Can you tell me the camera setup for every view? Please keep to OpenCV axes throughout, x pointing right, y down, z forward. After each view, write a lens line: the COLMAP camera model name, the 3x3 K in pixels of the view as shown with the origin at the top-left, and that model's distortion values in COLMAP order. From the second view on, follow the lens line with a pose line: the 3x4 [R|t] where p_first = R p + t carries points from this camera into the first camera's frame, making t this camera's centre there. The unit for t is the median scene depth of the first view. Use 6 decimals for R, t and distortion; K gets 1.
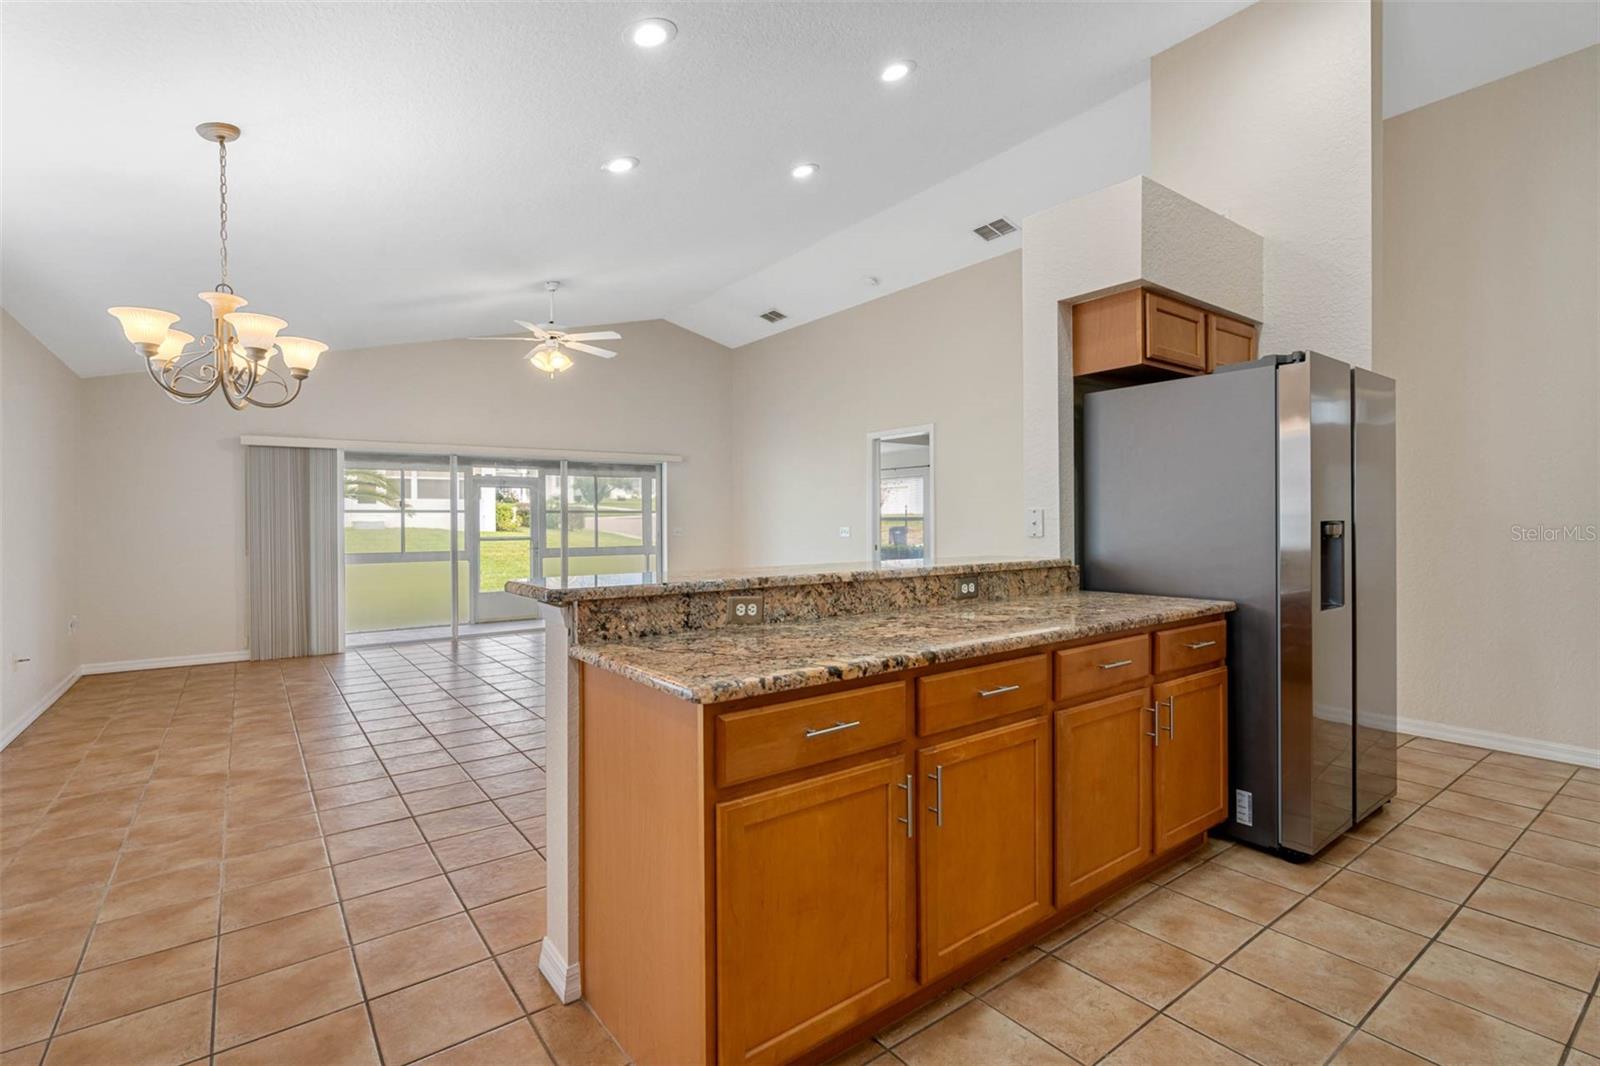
lens RADIAL K [[730.5, 0, 794.0], [0, 730.5, 522.6], [0, 0, 1]] dist [0.001971, 0.001069]
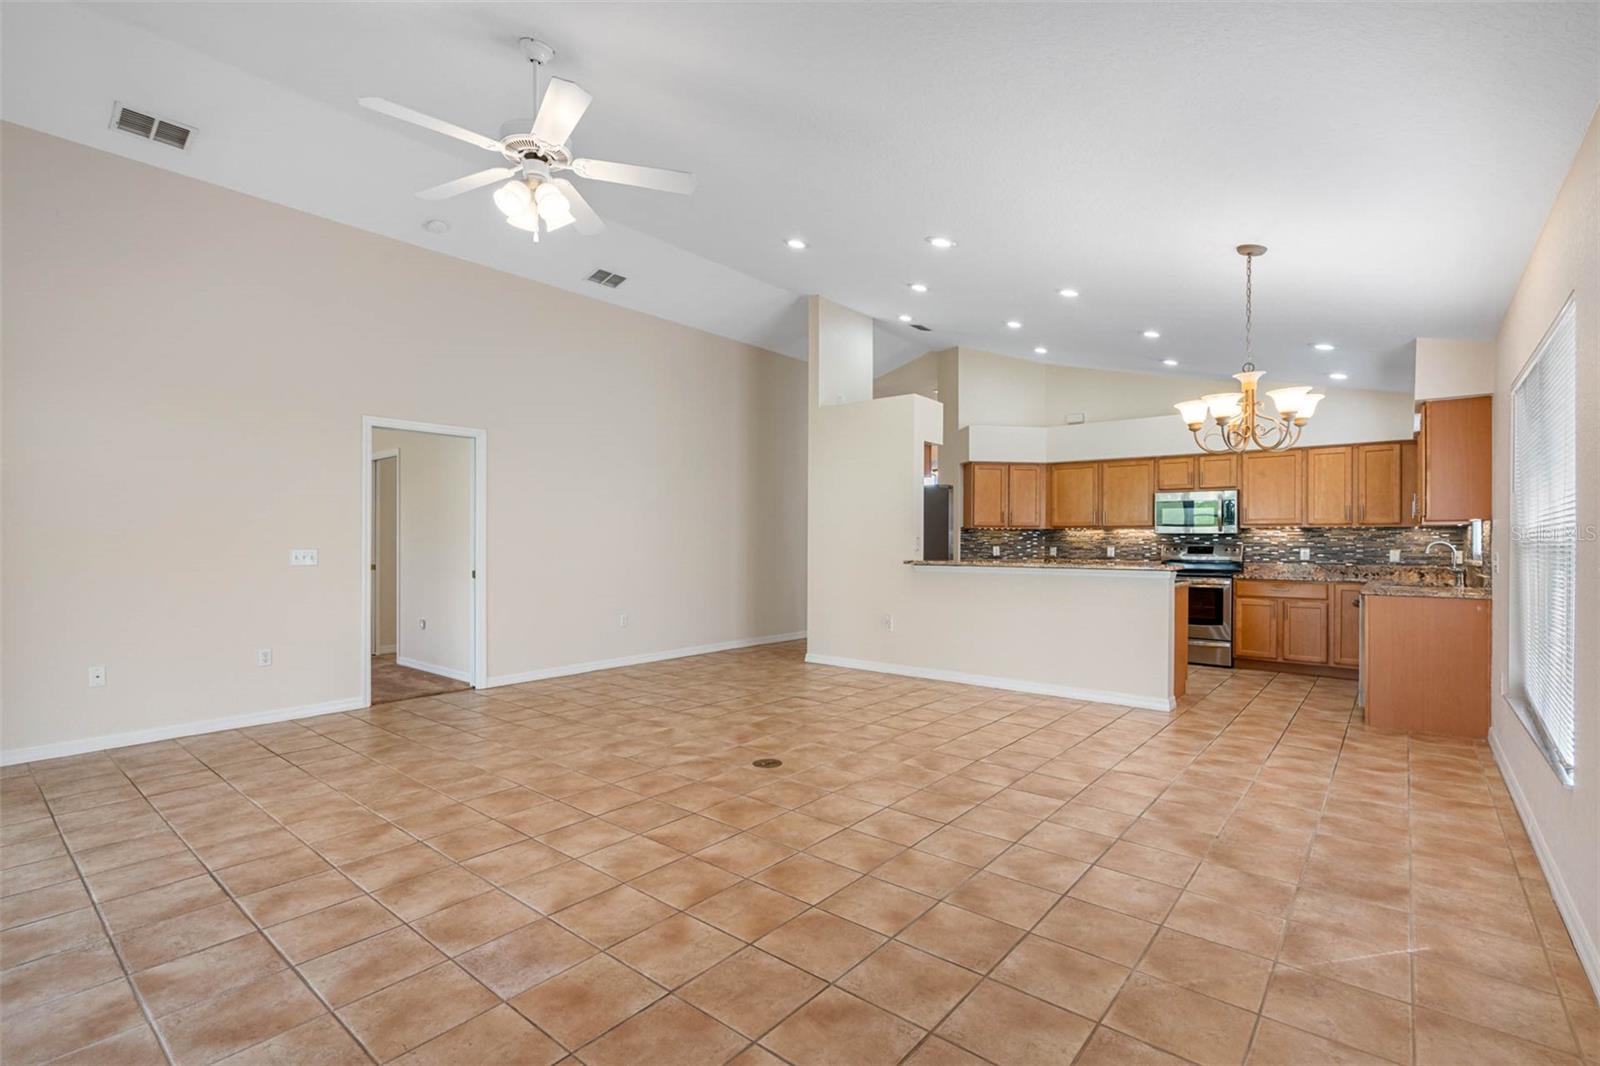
lens RADIAL K [[732.2, 0, 799.4], [0, 732.2, 540.8], [0, 0, 1]] dist [-0.010197, 0.005236]
pose [[-0.232576, 0.007872, 0.972546, -0.841922], [0.000701, 0.999968, -0.007926, 0.005604], [-0.972578, -0.001162, -0.232574, 0.942406]]
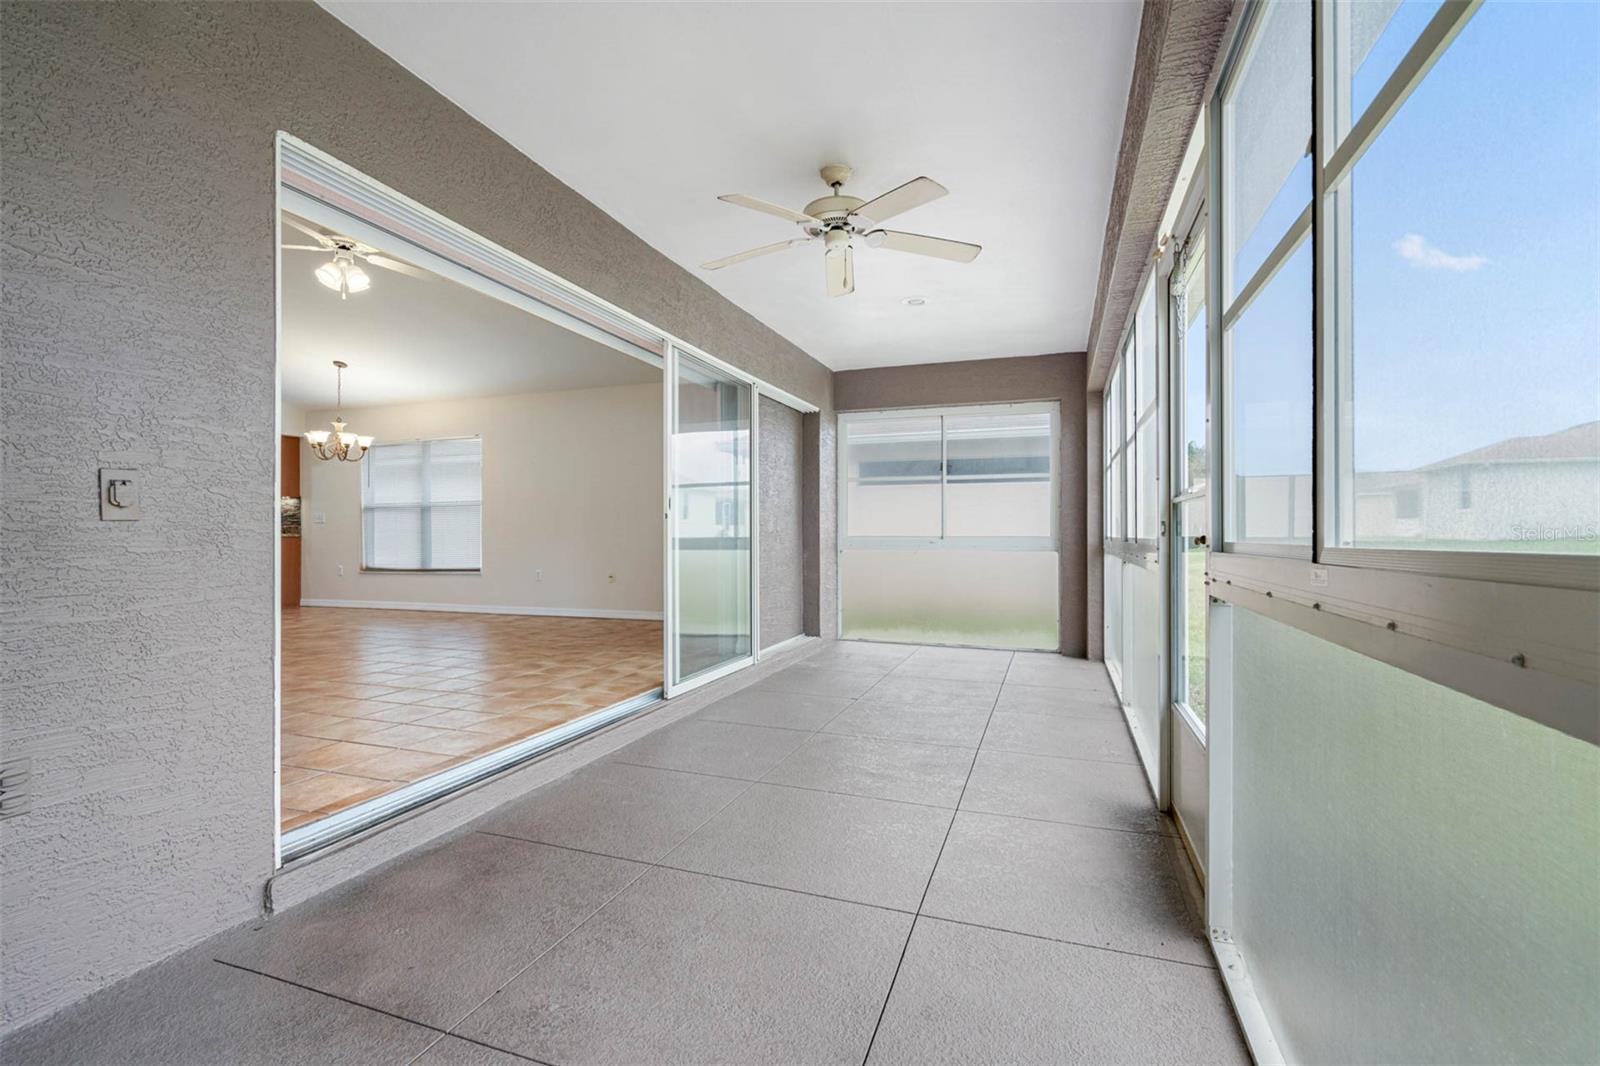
lens RADIAL K [[732.2, 0, 799.4], [0, 732.2, 540.8], [0, 0, 1]] dist [-0.010197, 0.005236]
pose [[-0.828545, 0.012957, -0.559773, -0.300832], [0.007758, 0.999902, 0.011662, 0.058750], [0.559869, 0.005319, -0.828564, 1.925015]]
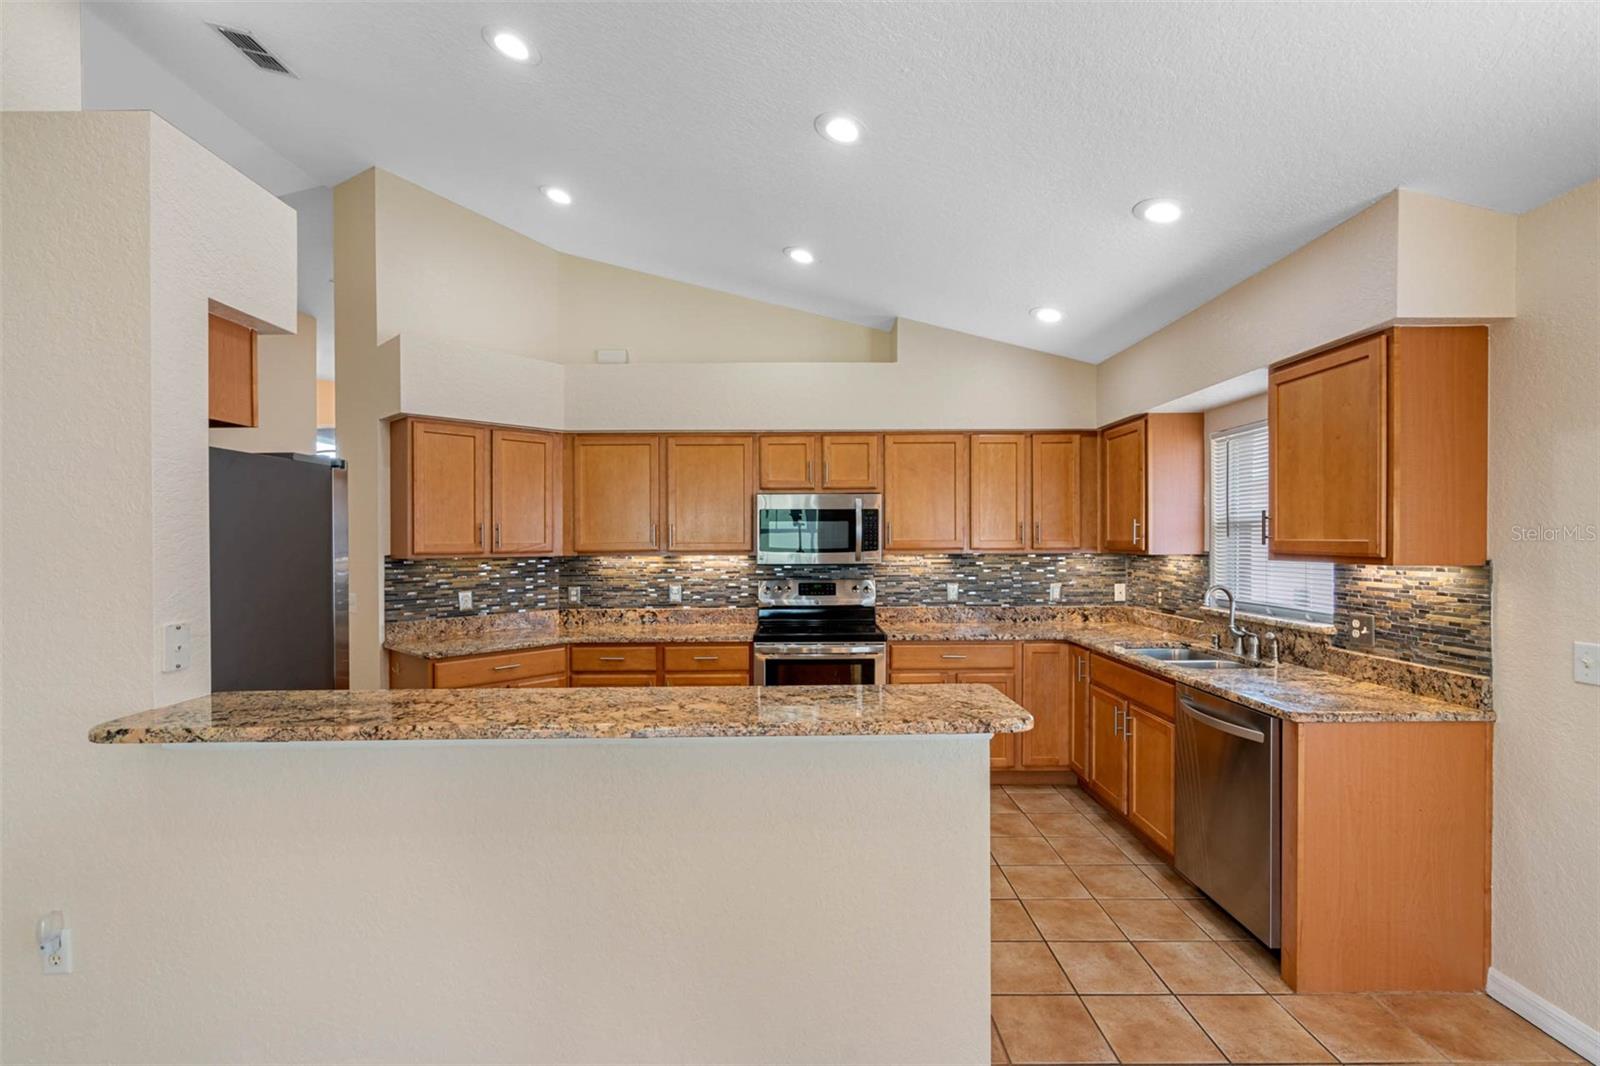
lens RADIAL K [[732.2, 0, 799.4], [0, 732.2, 540.8], [0, 0, 1]] dist [-0.010197, 0.005236]
pose [[-0.801546, 0.011775, 0.597818, -0.230505], [0.014805, 0.999890, 0.000155, -0.039552], [-0.597750, 0.008975, -0.801632, 0.612698]]
